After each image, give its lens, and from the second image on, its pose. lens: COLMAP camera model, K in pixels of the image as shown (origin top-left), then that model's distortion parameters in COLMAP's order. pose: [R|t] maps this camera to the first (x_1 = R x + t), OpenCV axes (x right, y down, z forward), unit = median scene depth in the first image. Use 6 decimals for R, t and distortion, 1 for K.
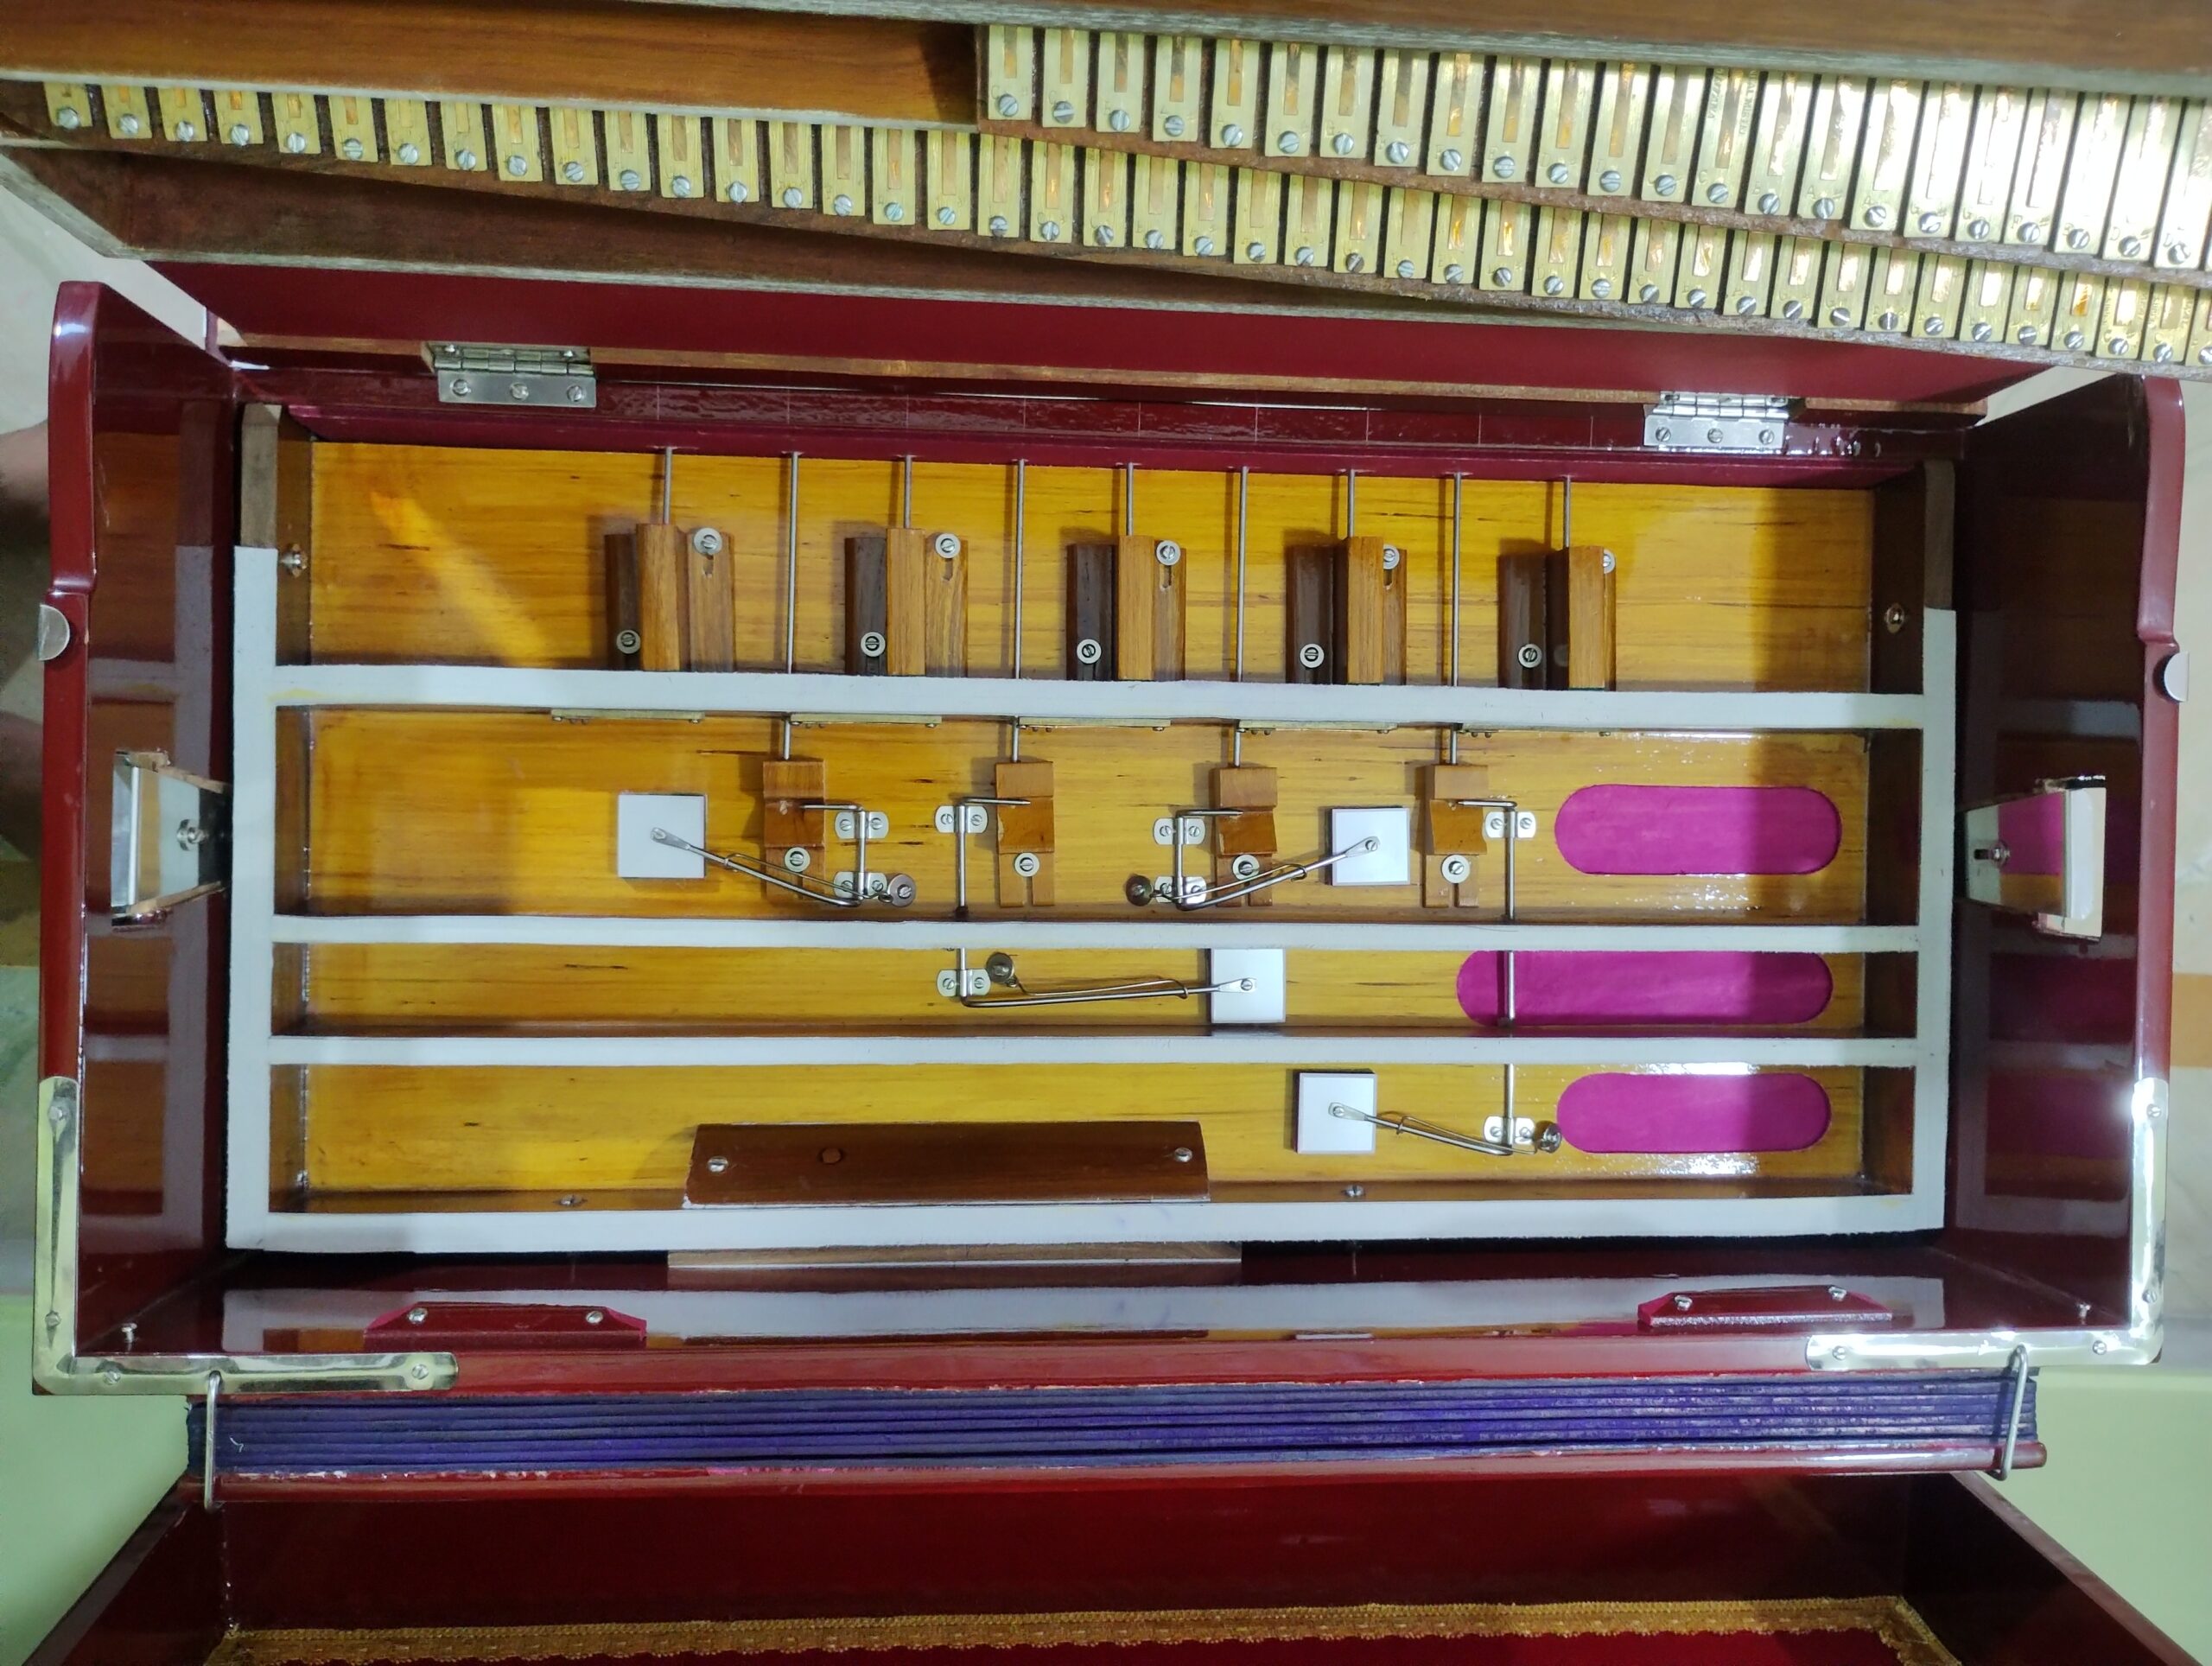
lens RADIAL K [[1853.2, 0, 1106.3], [0, 1853.2, 815.3], [0, 0, 1]] dist [0.057658, -0.071247]
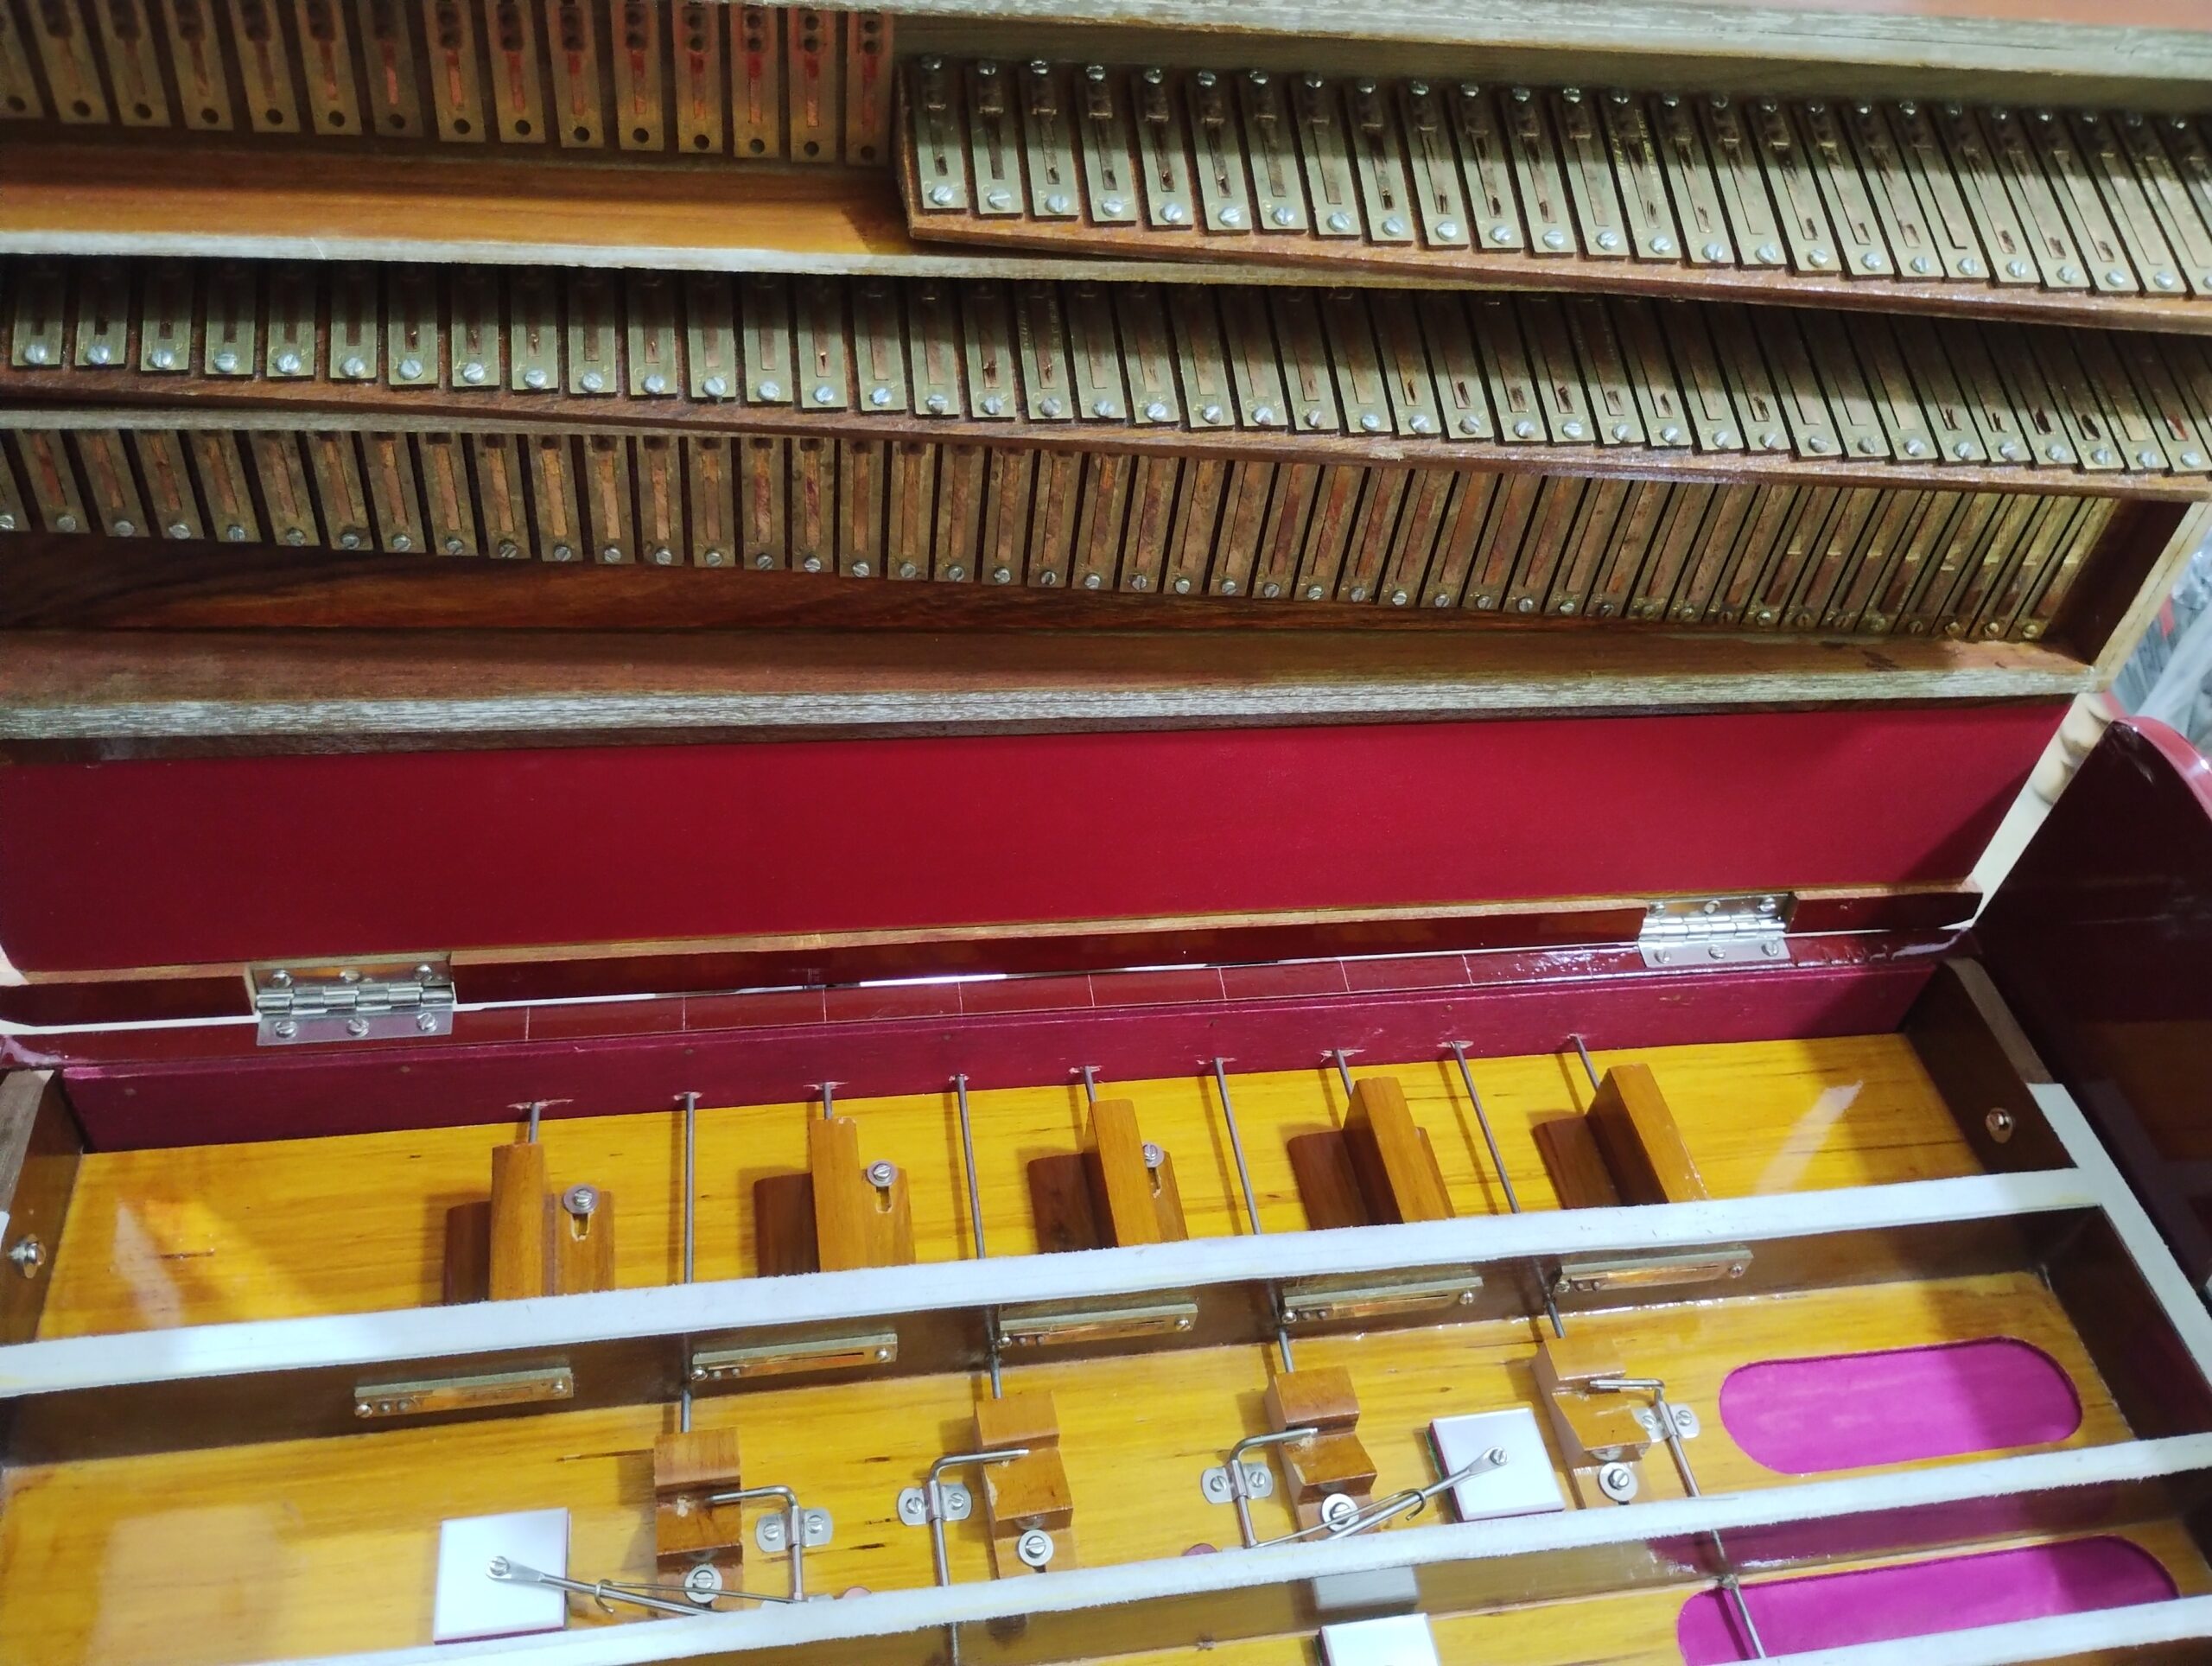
lens RADIAL K [[1853.2, 0, 1108.7], [0, 1853.2, 828.3], [0, 0, 1]] dist [0.057658, -0.071247]
pose [[0.984655, -0.113875, 0.132239, -0.078179], [0.173497, 0.720405, -0.671502, 0.309218], [-0.018798, 0.684141, 0.729108, 0.300722]]
